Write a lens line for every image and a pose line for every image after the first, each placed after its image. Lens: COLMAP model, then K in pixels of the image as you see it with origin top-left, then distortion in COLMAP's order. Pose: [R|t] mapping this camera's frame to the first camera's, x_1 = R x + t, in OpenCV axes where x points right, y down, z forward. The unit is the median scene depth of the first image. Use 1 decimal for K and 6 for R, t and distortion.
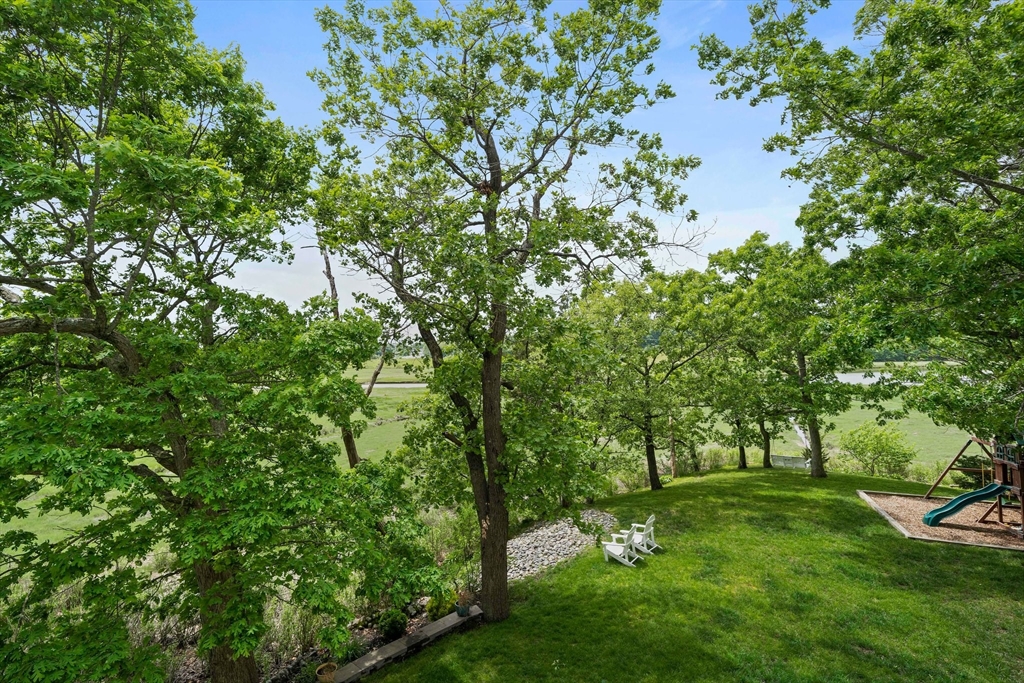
lens RADIAL K [[491.0, 0, 512.0], [0, 491.0, 341.5], [0, 0, 1]] dist [-0.002727, 0.000271]
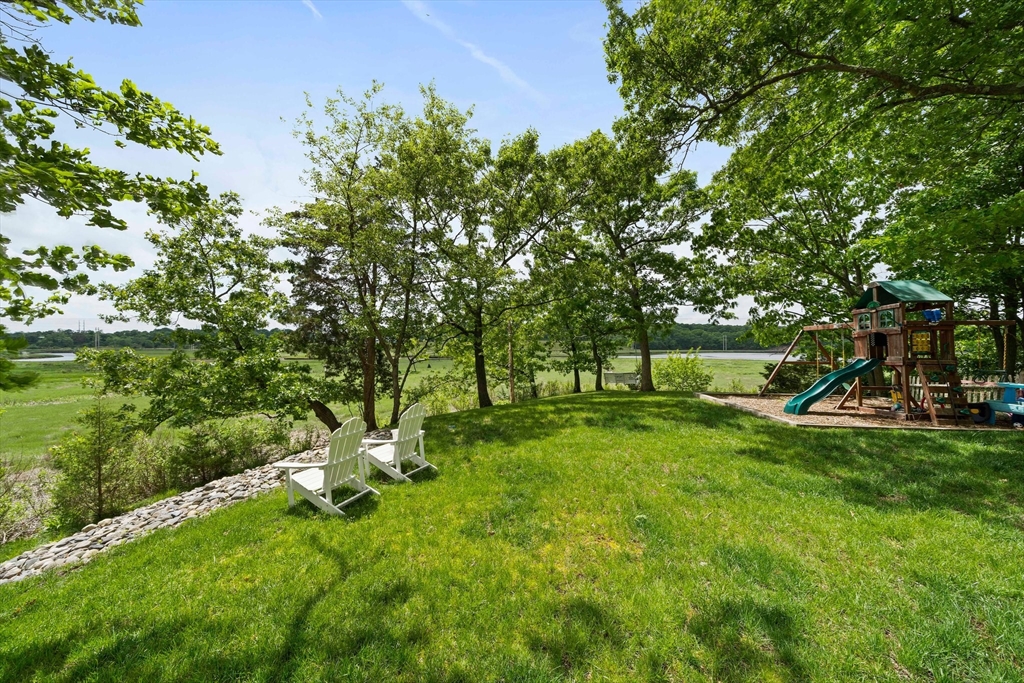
lens RADIAL K [[351.1, 0, 512.0], [0, 351.1, 341.5], [0, 0, 1]] dist [0.000216, 0.000012]
pose [[0.966346, 0.010549, 0.257029, 0.286596], [-0.013575, 0.999858, 0.010000, 0.283802], [-0.256887, -0.013152, 0.966352, 0.627107]]
